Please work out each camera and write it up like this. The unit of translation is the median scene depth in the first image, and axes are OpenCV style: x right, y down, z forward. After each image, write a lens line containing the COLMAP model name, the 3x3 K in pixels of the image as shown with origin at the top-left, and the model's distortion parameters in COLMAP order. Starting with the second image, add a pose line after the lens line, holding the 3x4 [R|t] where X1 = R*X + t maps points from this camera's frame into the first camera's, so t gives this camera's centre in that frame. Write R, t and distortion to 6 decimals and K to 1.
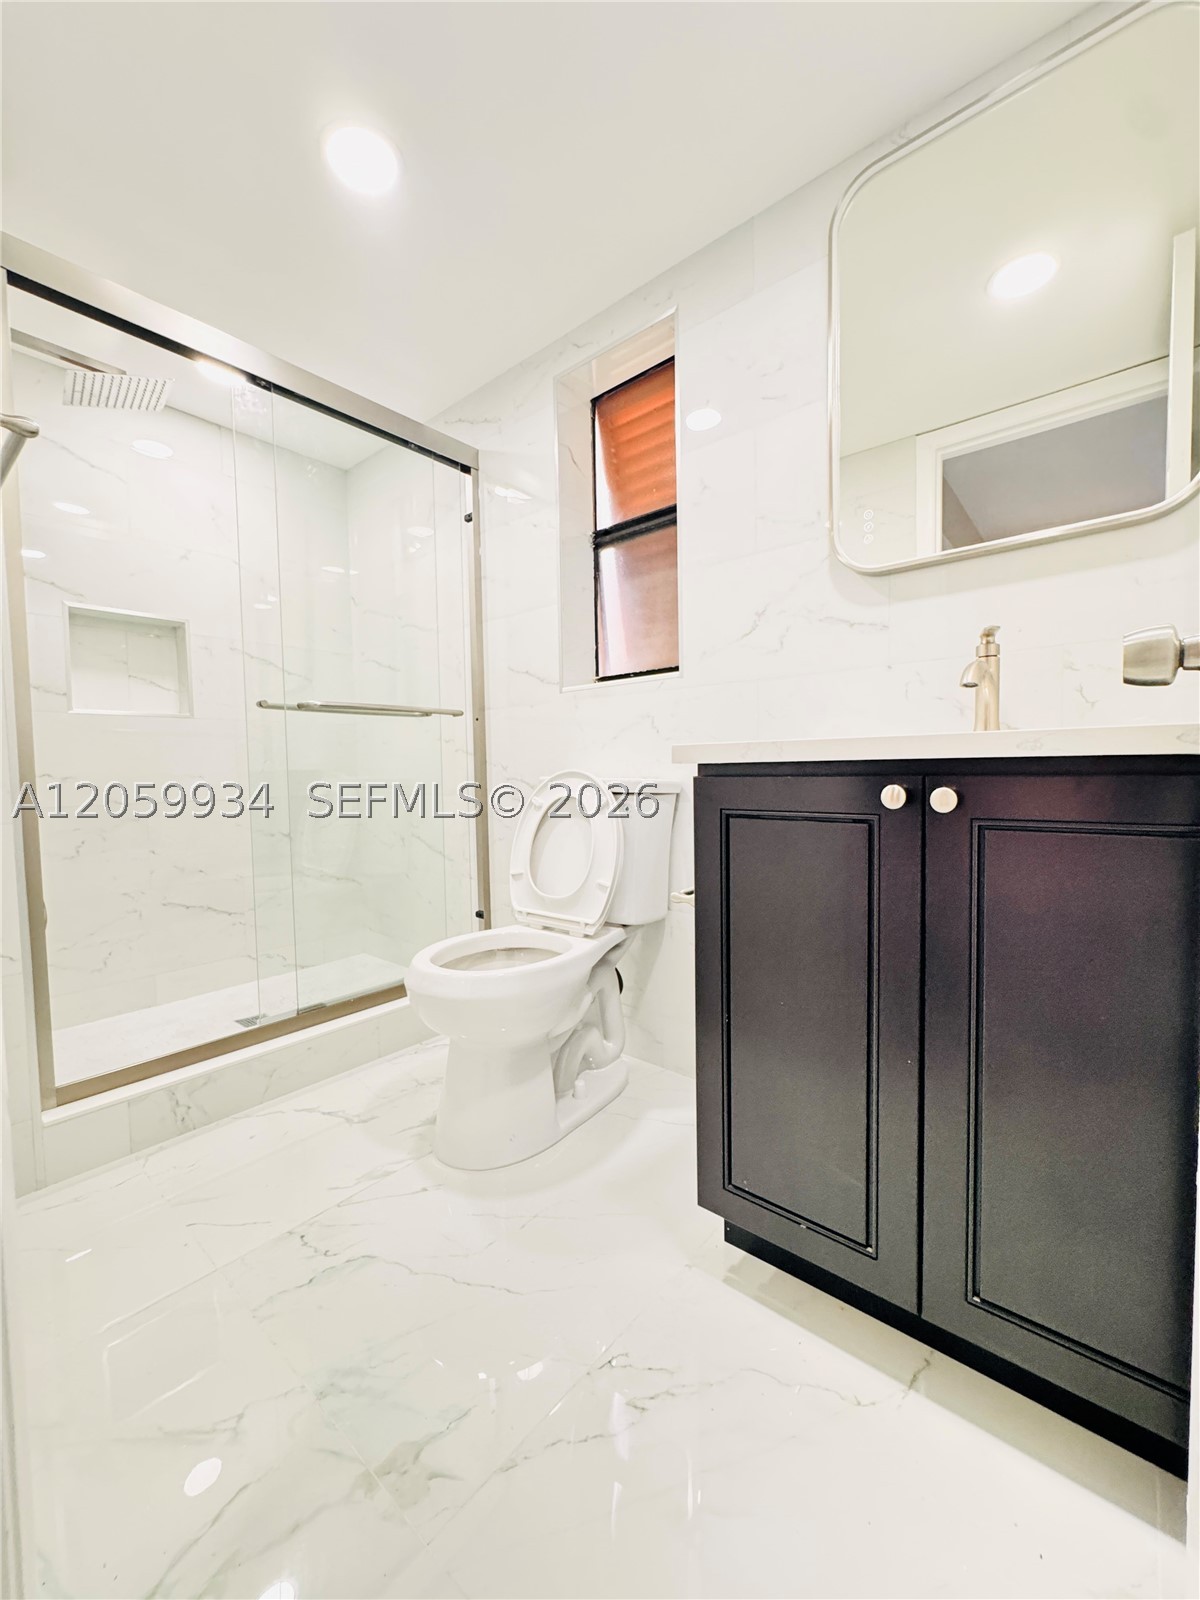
lens RADIAL K [[640.9, 0, 597.5], [0, 640.9, 802.5], [0, 0, 1]] dist [-0.004205, 0.000745]
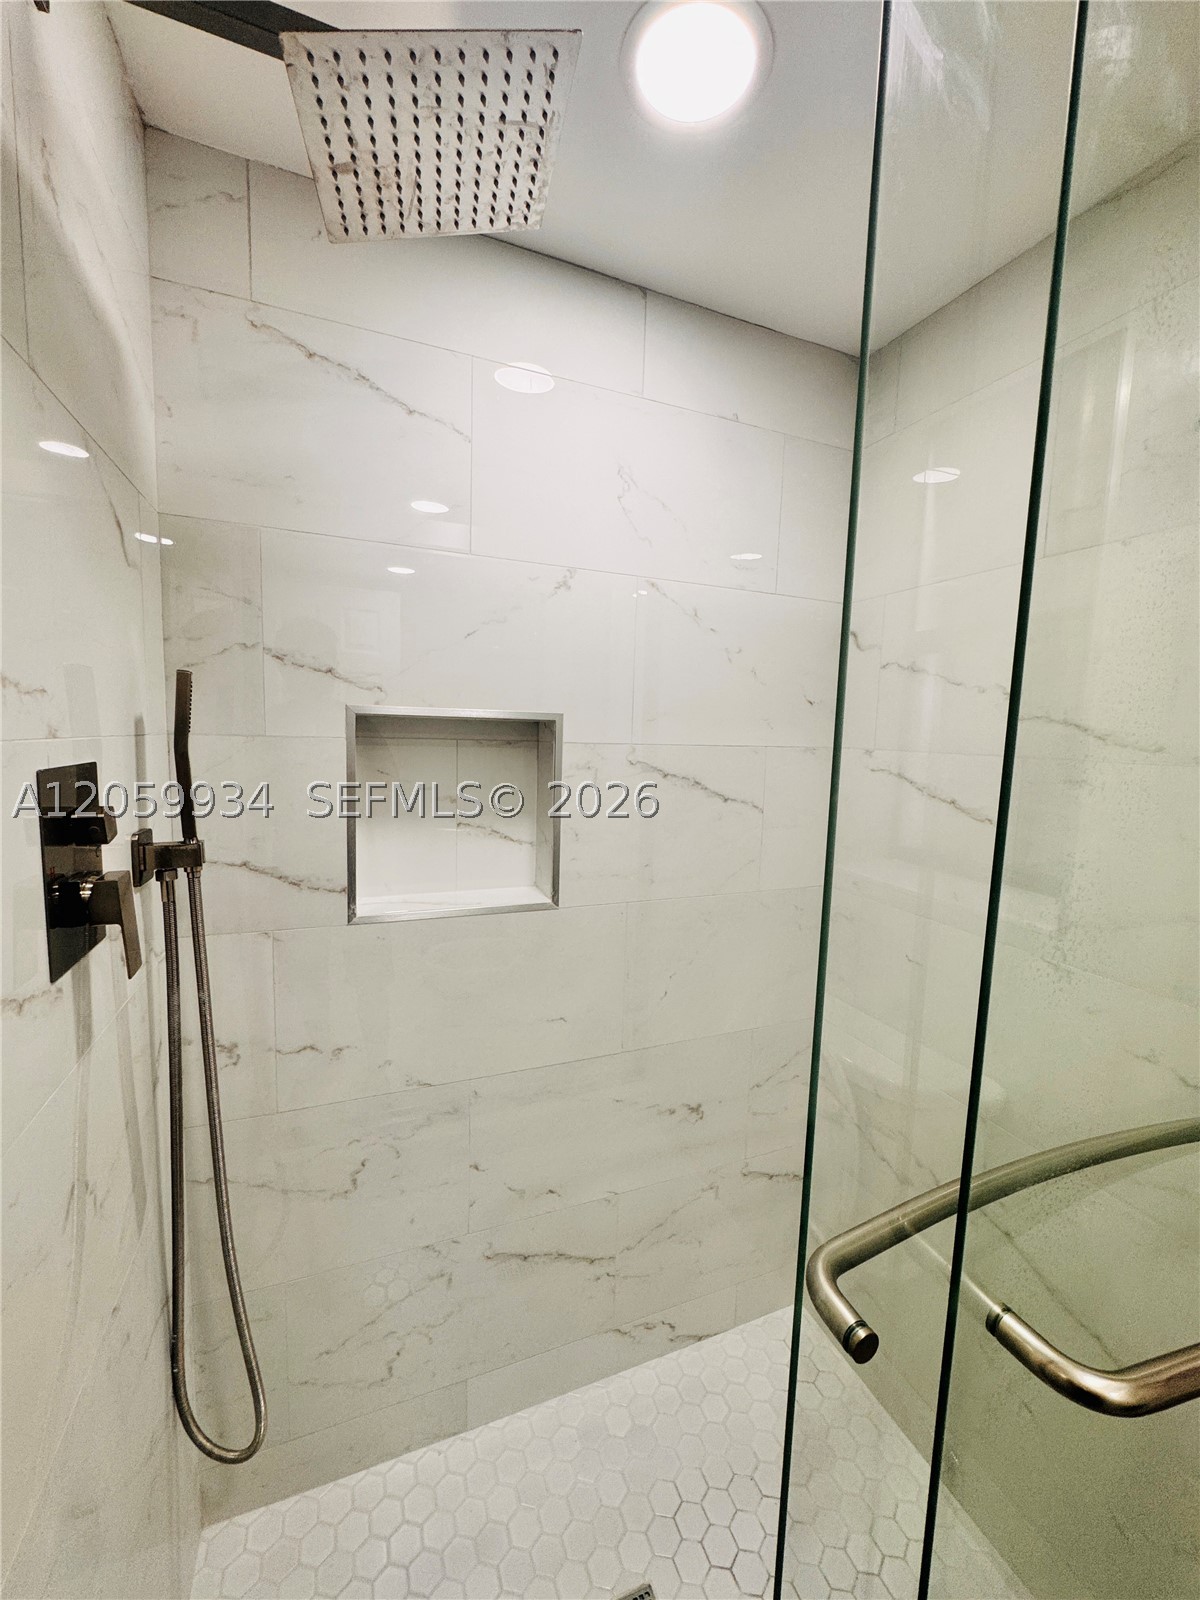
lens RADIAL K [[640.9, 0, 598.4], [0, 640.9, 801.6], [0, 0, 1]] dist [-0.004205, 0.000745]
pose [[0.889812, 0.092384, -0.446878, -0.386299], [-0.067691, 0.995180, 0.070952, -0.253730], [0.451279, -0.032884, 0.891777, 0.568762]]
